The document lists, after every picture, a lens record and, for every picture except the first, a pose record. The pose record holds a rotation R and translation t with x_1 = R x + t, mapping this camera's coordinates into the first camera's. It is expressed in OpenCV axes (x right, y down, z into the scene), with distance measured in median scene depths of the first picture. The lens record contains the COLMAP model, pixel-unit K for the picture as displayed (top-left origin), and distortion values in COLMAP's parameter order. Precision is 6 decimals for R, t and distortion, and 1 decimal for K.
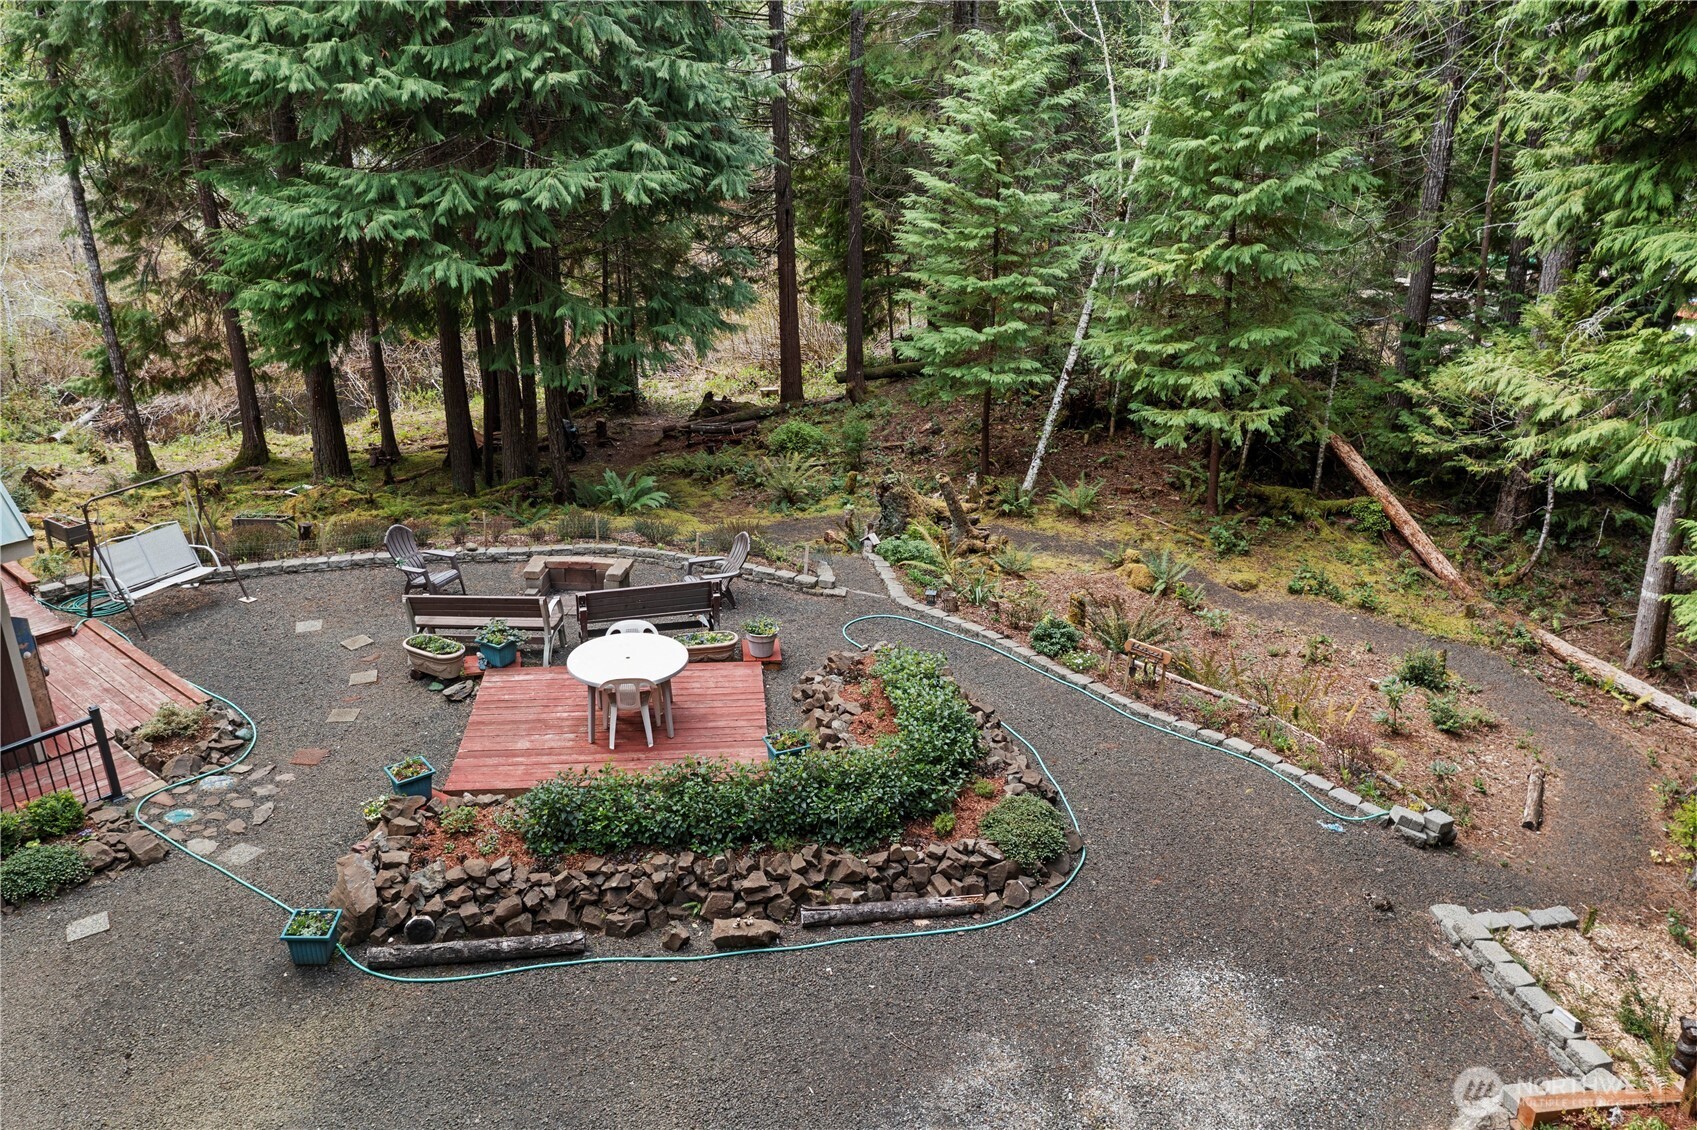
lens RADIAL K [[1342.0, 0, 853.6], [0, 1342.0, 572.8], [0, 0, 1]] dist [-0.016214, 0.006430]
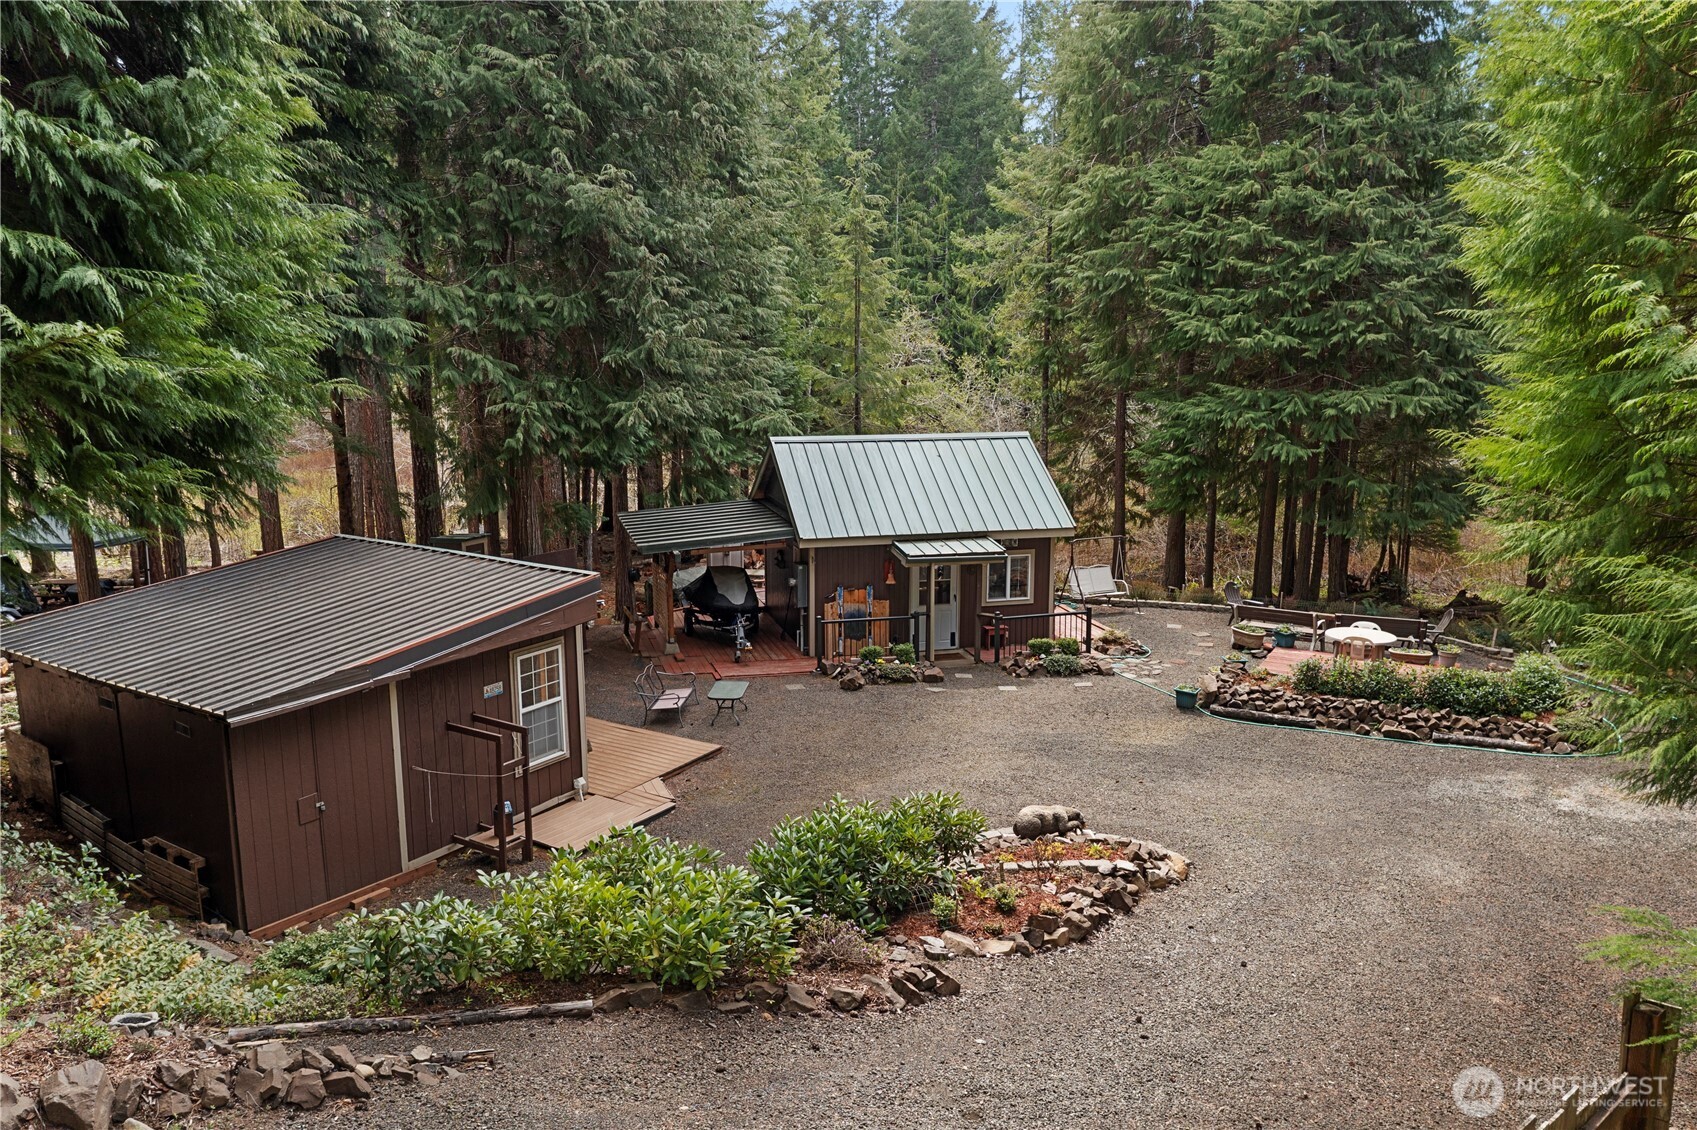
lens RADIAL K [[1342.0, 0, 842.8], [0, 1342.0, 565.3], [0, 0, 1]] dist [-0.016214, 0.006430]
pose [[0.833824, 0.104869, -0.541977, 0.146939], [-0.215976, 0.965503, -0.145458, 0.263750], [0.508027, 0.238340, 0.827709, -0.584279]]
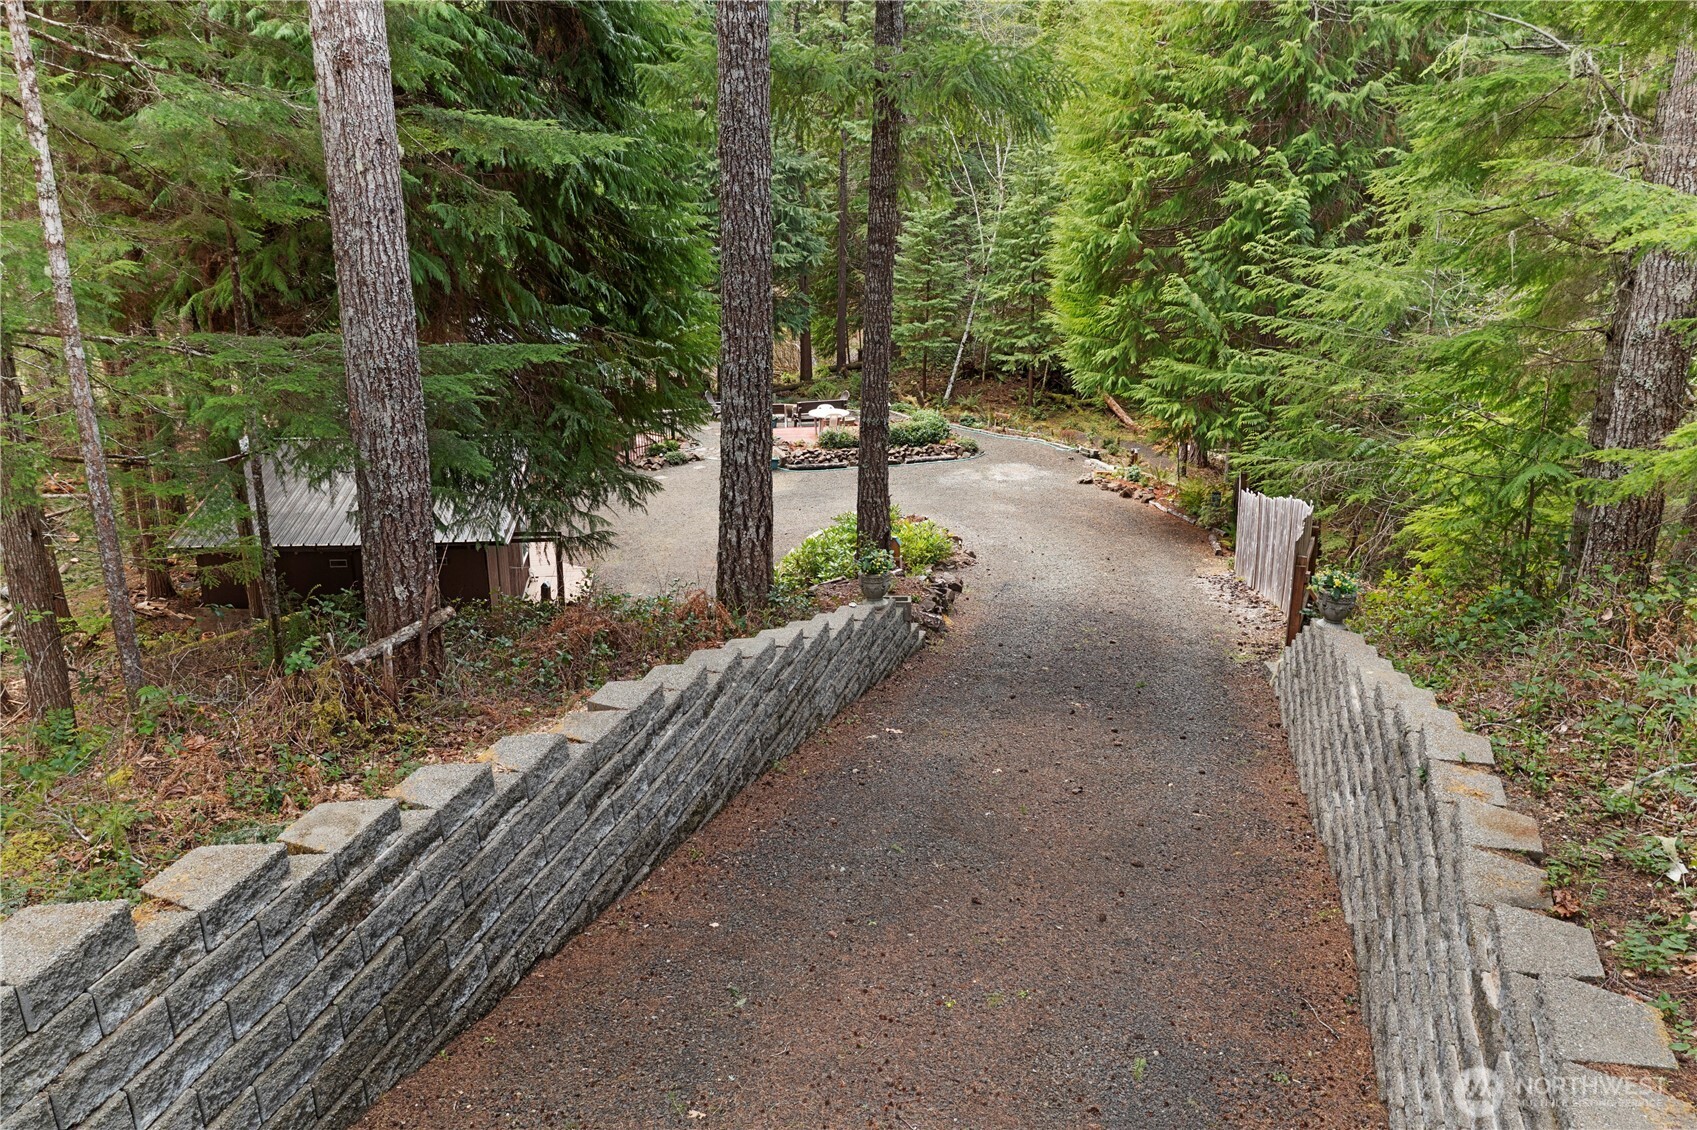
lens RADIAL K [[1342.0, 0, 836.9], [0, 1342.0, 567.1], [0, 0, 1]] dist [-0.016214, 0.006430]
pose [[0.995848, -0.024939, 0.087547, -0.290329], [0.030868, 0.997274, -0.067025, 0.418159], [-0.085637, 0.069449, 0.993903, -1.336033]]
